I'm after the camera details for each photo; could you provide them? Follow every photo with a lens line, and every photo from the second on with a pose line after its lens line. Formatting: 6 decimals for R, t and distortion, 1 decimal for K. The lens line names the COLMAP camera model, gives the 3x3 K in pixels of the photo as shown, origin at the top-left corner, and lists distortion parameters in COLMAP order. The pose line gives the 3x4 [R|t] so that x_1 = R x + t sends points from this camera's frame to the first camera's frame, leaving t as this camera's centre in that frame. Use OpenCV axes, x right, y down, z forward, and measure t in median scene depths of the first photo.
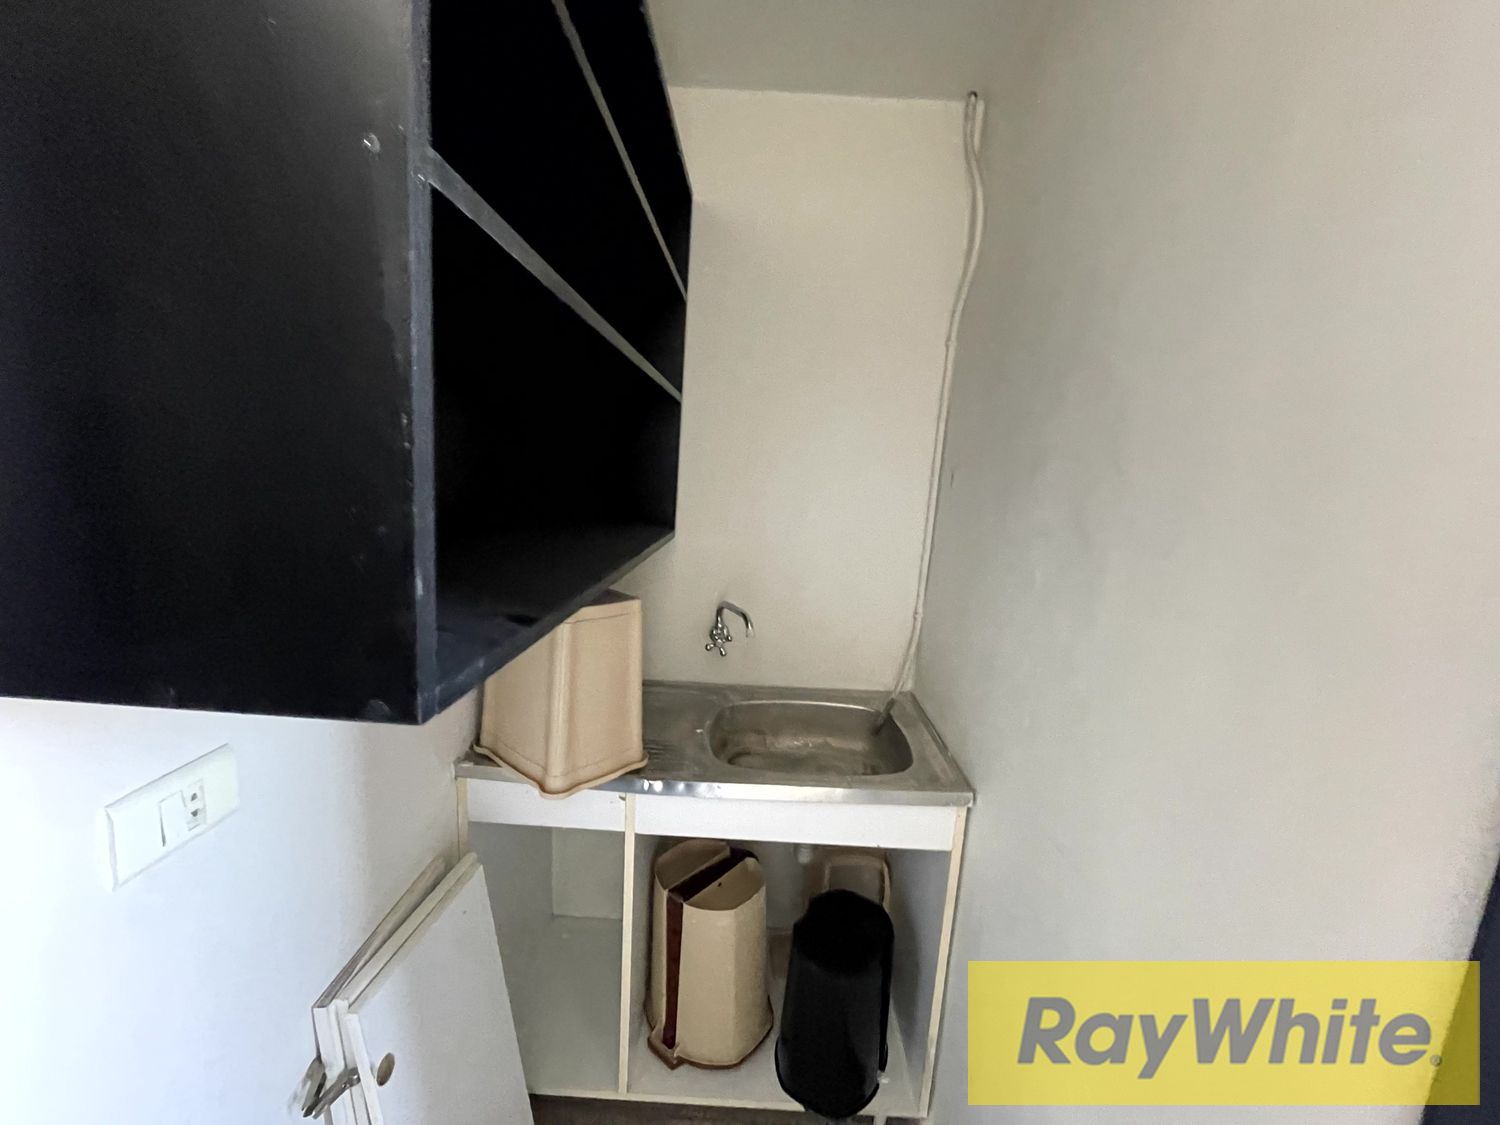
lens RADIAL K [[615.3, 0, 750.0], [0, 615.3, 562.5], [0, 0, 1]] dist [-0.000231, 0.000218]
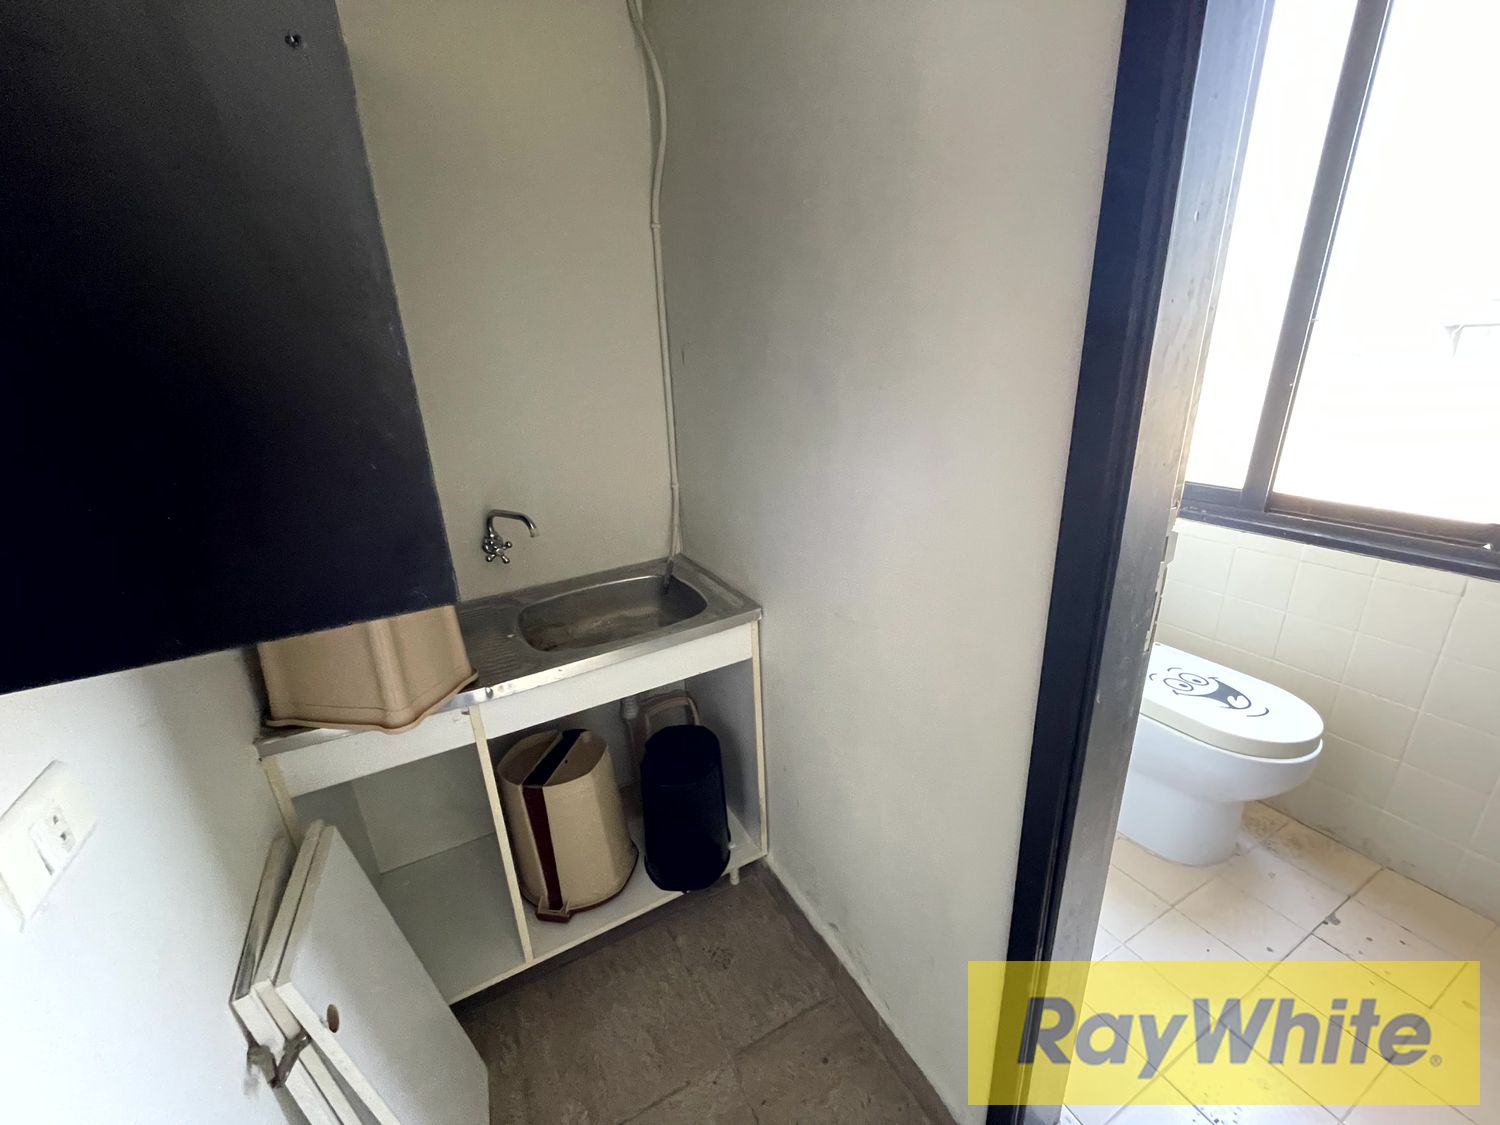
lens RADIAL K [[614.8, 0, 750.0], [0, 614.8, 562.5], [0, 0, 1]] dist [0.007912, -0.000006]
pose [[0.862534, -0.254535, 0.437318, -0.167244], [0.178169, 0.961693, 0.208332, 0.014204], [-0.473593, -0.101777, 0.874843, -0.081046]]
